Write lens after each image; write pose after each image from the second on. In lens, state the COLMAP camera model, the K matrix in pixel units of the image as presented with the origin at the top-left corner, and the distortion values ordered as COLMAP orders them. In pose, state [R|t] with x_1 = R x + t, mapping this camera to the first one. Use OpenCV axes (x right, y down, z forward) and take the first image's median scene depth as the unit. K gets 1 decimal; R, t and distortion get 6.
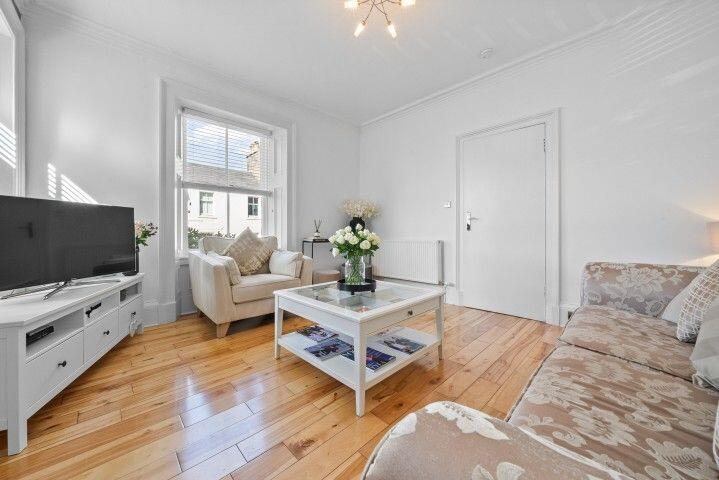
lens RADIAL K [[258.0, 0, 359.1], [0, 258.0, 235.5], [0, 0, 1]] dist [-0.000961, -0.000060]
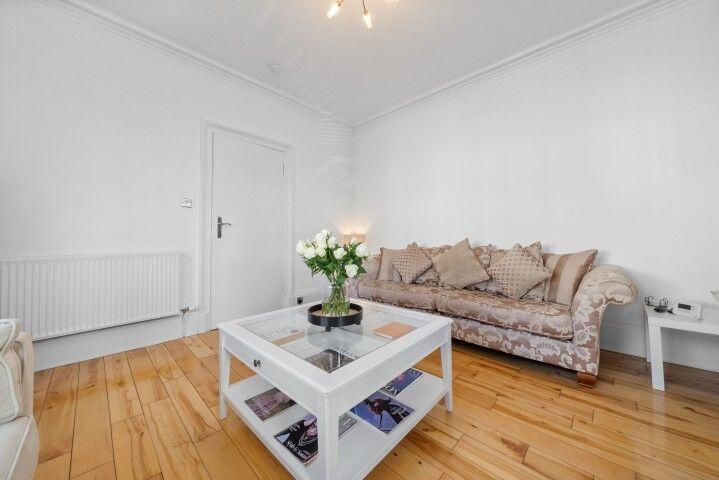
lens RADIAL K [[258.0, 0, 358.6], [0, 258.0, 234.7], [0, 0, 1]] dist [-0.000961, -0.000060]
pose [[-0.021455, 0.018155, 0.999605, -0.741347], [0.008975, 0.999798, -0.017966, -0.018915], [-0.999730, 0.008586, -0.021613, 0.956552]]
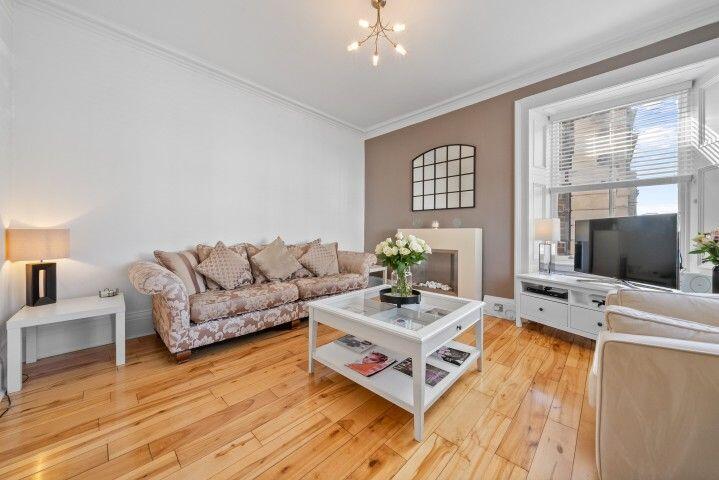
lens RADIAL K [[258.0, 0, 359.0], [0, 258.0, 238.3], [0, 0, 1]] dist [-0.000961, -0.000060]
pose [[-0.999721, -0.004100, -0.023279, 0.164738], [-0.004531, 0.999819, 0.018499, -0.043157], [0.023198, 0.018599, -0.999558, 1.962444]]
